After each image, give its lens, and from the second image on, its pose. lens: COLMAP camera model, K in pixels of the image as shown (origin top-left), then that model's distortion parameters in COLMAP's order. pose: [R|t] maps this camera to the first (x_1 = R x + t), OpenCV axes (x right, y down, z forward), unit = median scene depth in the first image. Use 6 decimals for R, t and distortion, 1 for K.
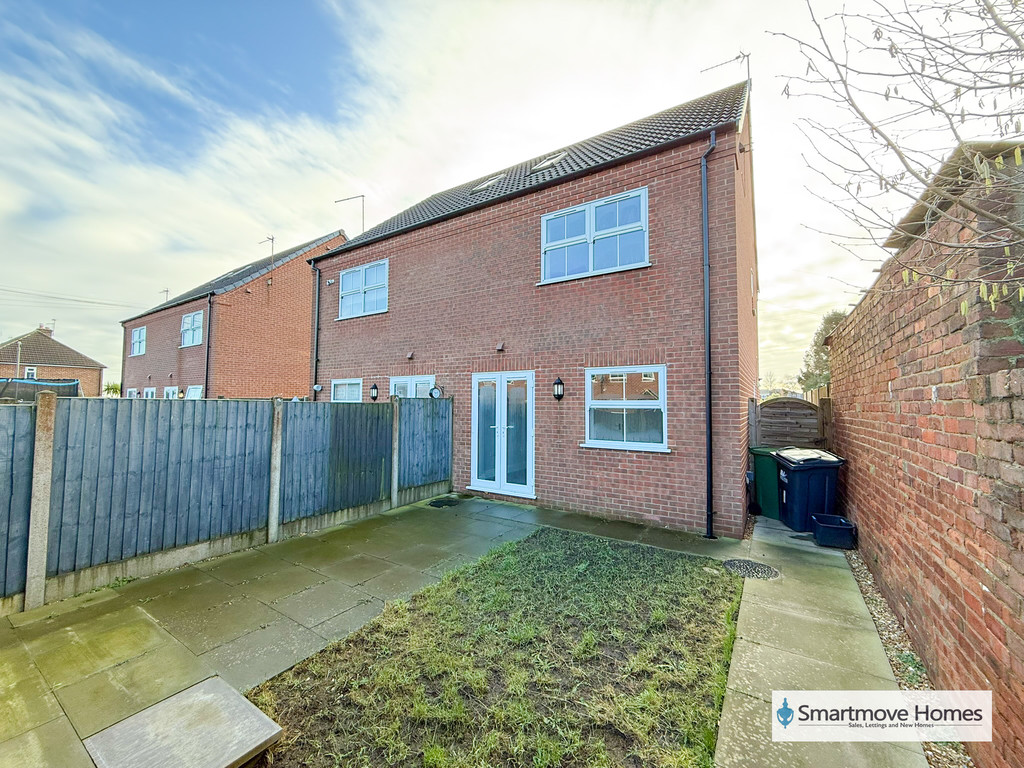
lens RADIAL K [[407.3, 0, 513.4], [0, 407.3, 379.5], [0, 0, 1]] dist [-0.004603, -0.000090]
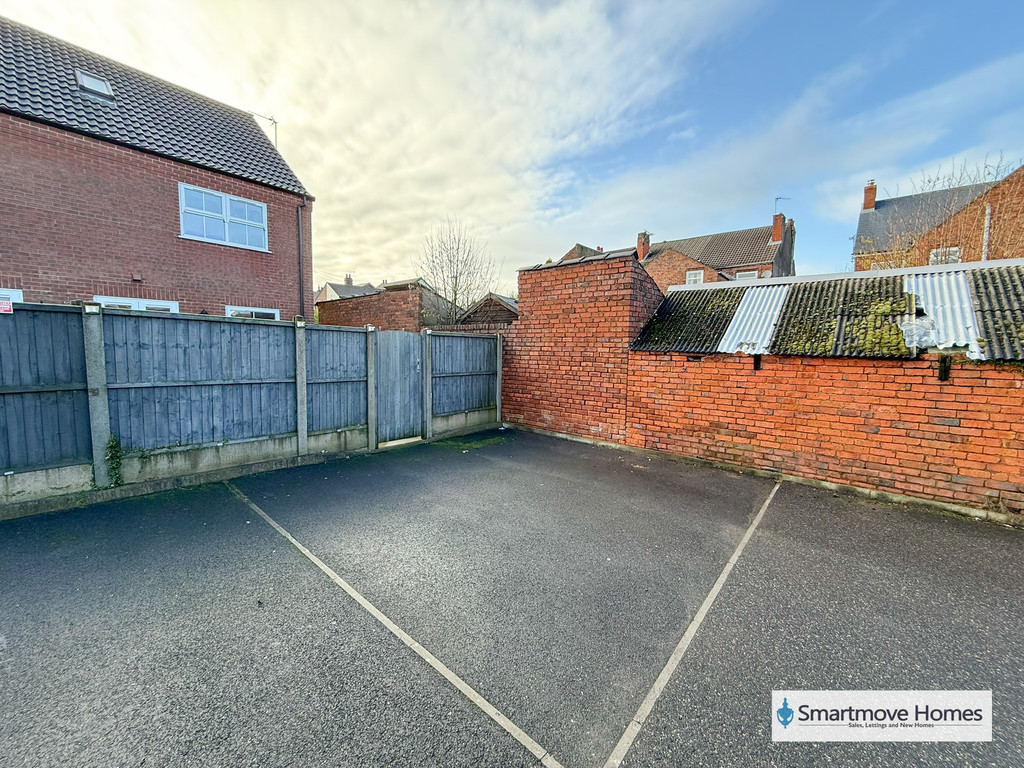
lens RADIAL K [[407.3, 0, 511.6], [0, 407.3, 380.2], [0, 0, 1]] dist [-0.004603, -0.000090]
pose [[0.134038, -0.077064, 0.987975, -1.184998], [-0.070519, 0.993702, 0.087078, 0.042095], [-0.988464, -0.081342, 0.127760, -0.286411]]
